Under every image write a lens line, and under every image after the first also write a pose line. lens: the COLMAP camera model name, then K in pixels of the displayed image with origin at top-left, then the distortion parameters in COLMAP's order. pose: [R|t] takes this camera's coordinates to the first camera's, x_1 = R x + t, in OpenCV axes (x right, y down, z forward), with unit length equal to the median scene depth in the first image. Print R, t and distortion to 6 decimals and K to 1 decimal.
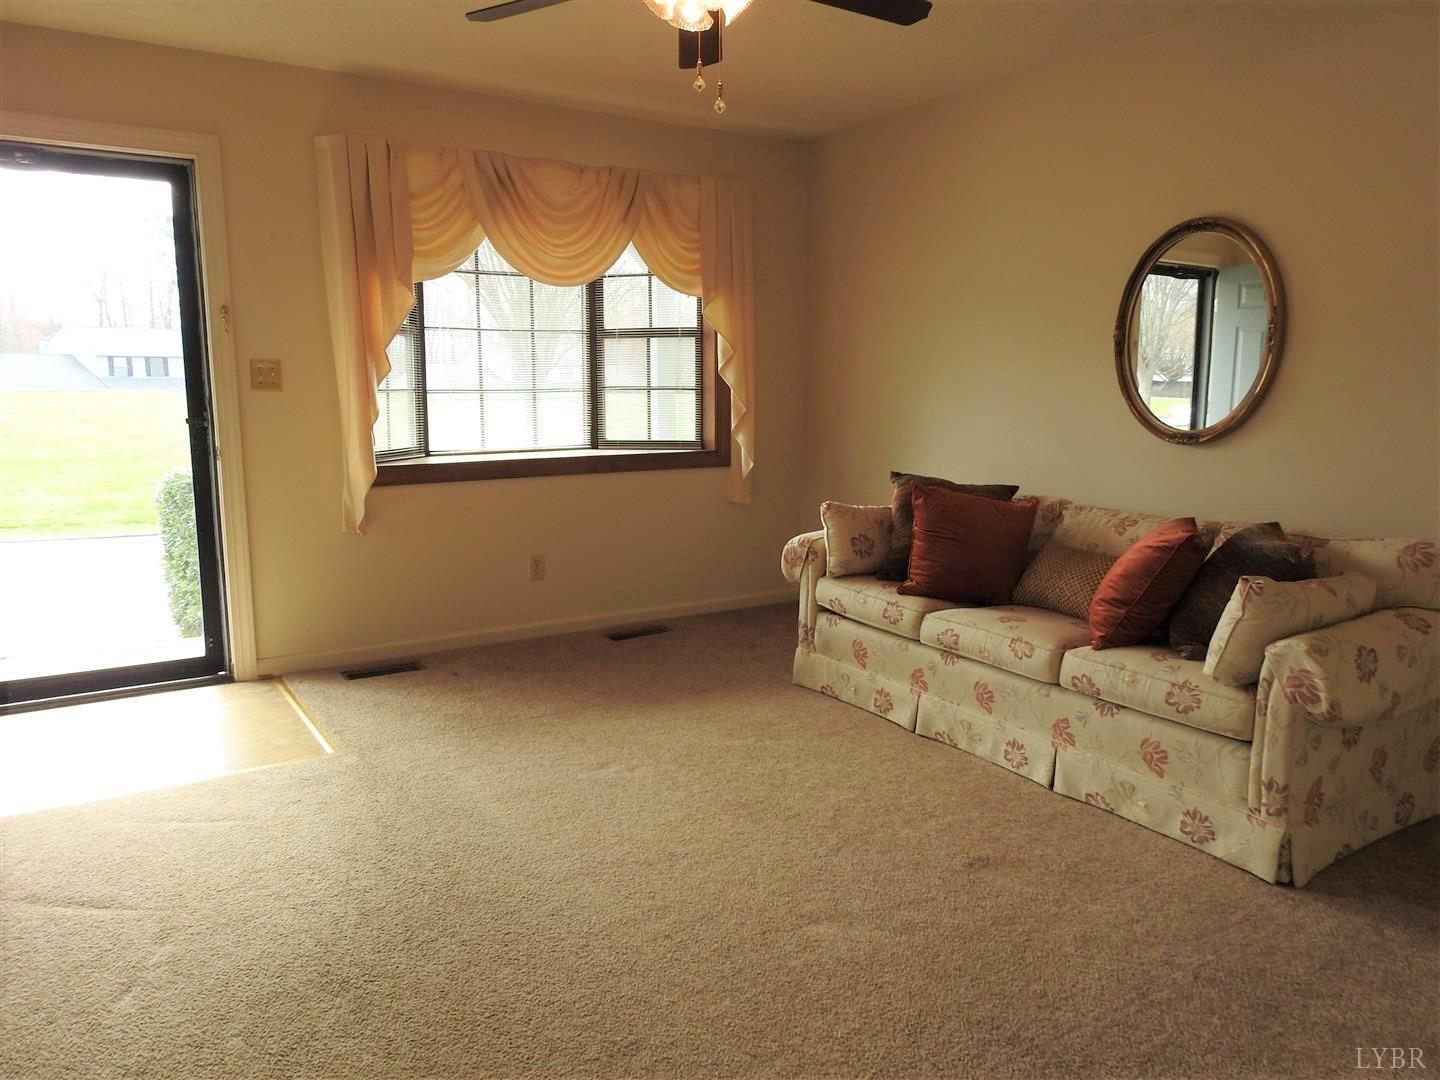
lens RADIAL K [[1046.2, 0, 723.9], [0, 1046.2, 541.0], [0, 0, 1]] dist [-0.005201, 0.005694]
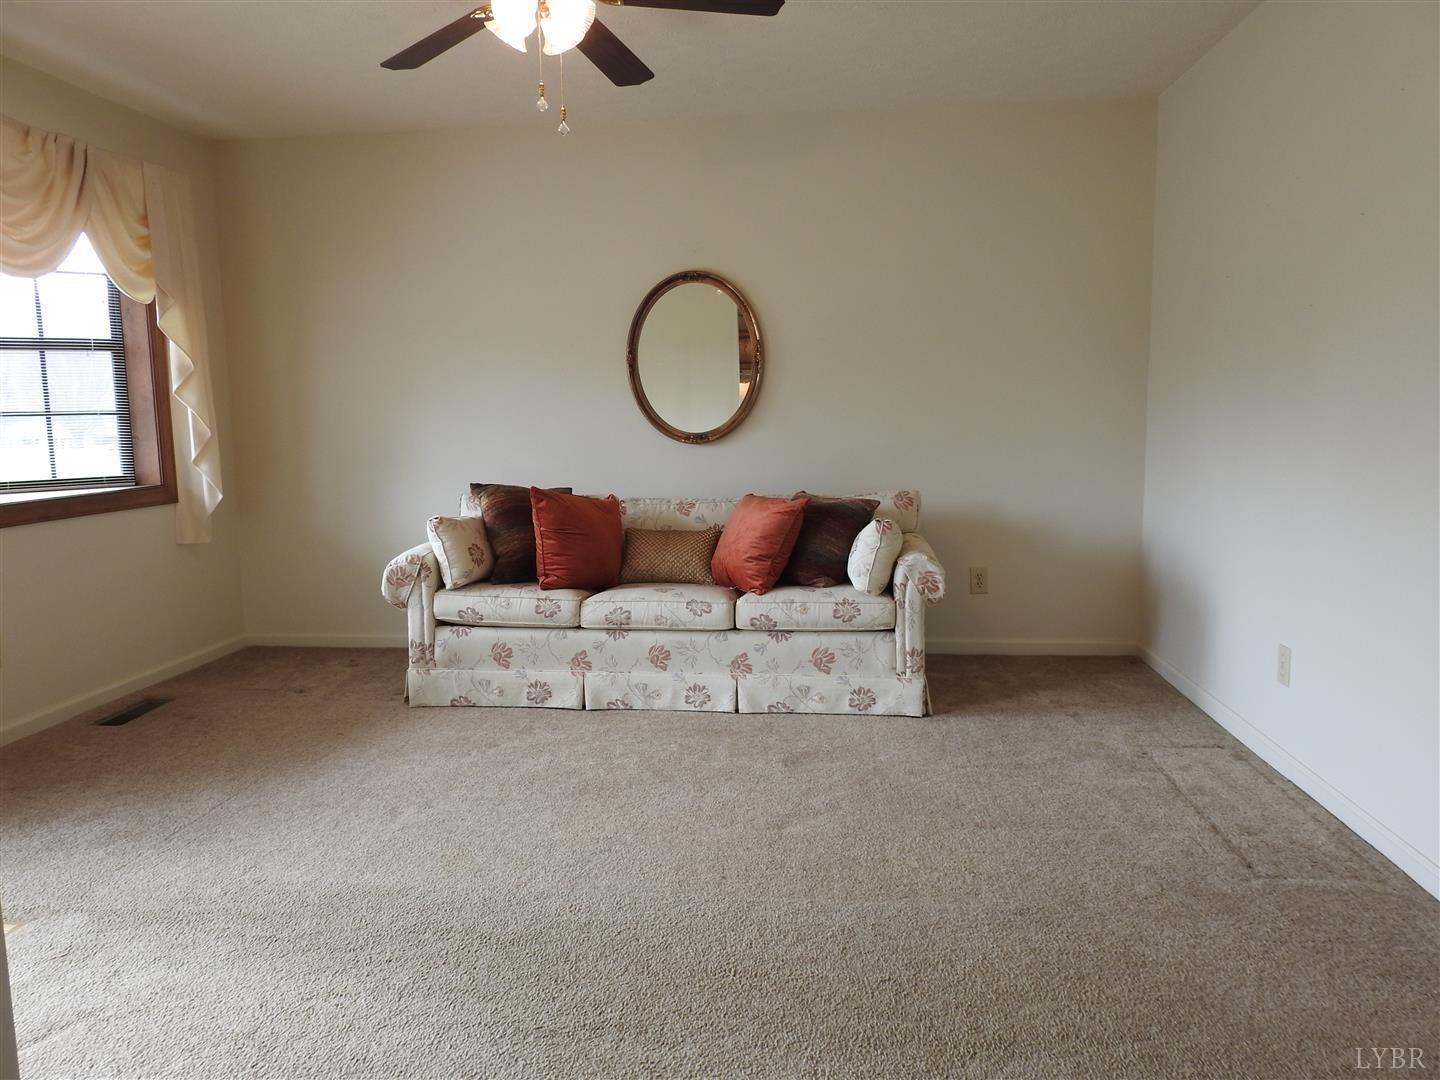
lens RADIAL K [[1046.2, 0, 729.1], [0, 1046.2, 537.2], [0, 0, 1]] dist [-0.005201, 0.005694]
pose [[0.614885, -0.103811, 0.781754, -0.596825], [0.136186, 0.990383, 0.024399, -0.004023], [-0.776769, 0.091461, 0.623109, 0.182825]]
